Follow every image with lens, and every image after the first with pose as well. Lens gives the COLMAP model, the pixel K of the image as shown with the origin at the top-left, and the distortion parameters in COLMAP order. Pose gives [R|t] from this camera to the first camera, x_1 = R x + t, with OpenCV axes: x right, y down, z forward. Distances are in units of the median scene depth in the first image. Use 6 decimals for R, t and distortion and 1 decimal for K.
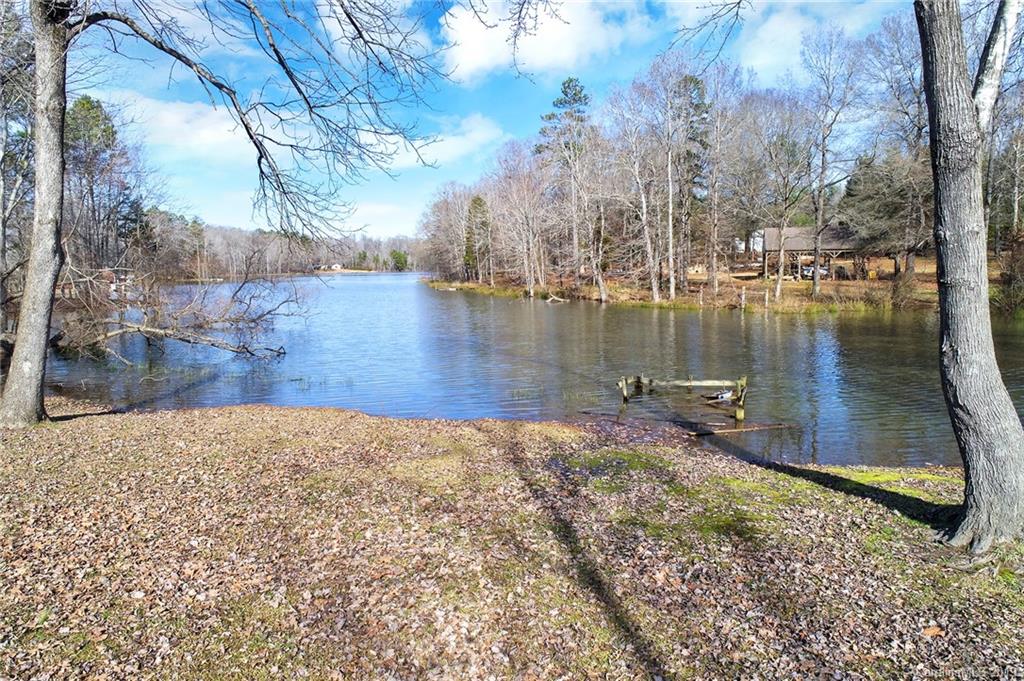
lens RADIAL K [[682.3, 0, 512.0], [0, 682.3, 340.5], [0, 0, 1]] dist [-0.003304, -0.002010]
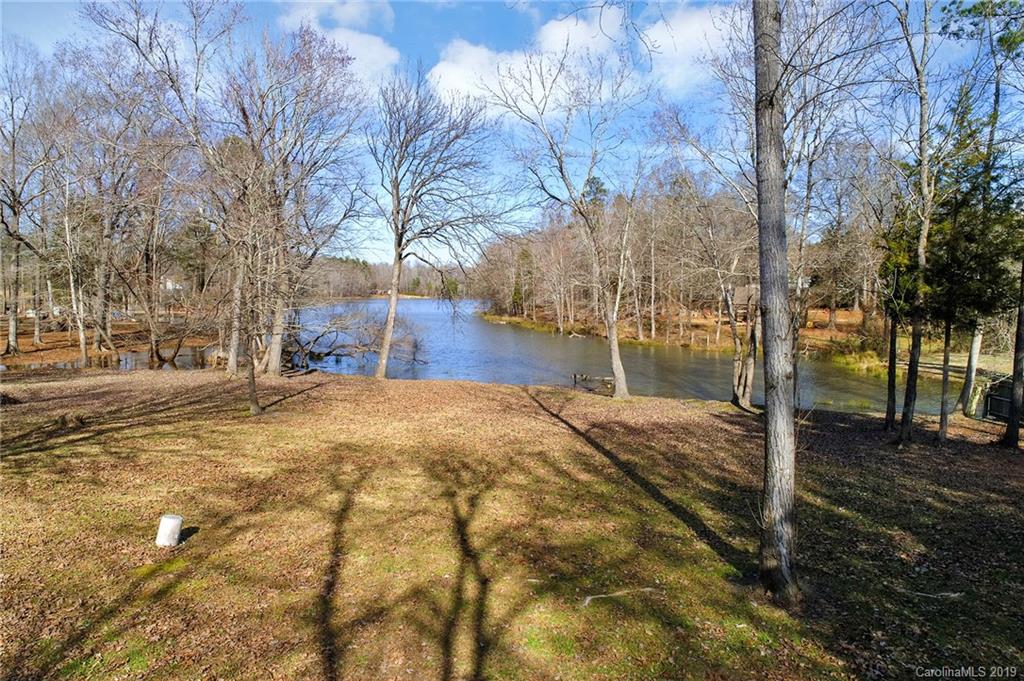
lens RADIAL K [[682.3, 0, 512.0], [0, 682.3, 340.5], [0, 0, 1]] dist [-0.003304, -0.002010]
pose [[0.997377, 0.033286, -0.064273, 0.011967], [-0.035669, 0.998705, -0.036282, 0.004154], [0.062982, 0.038479, 0.997273, -0.248002]]
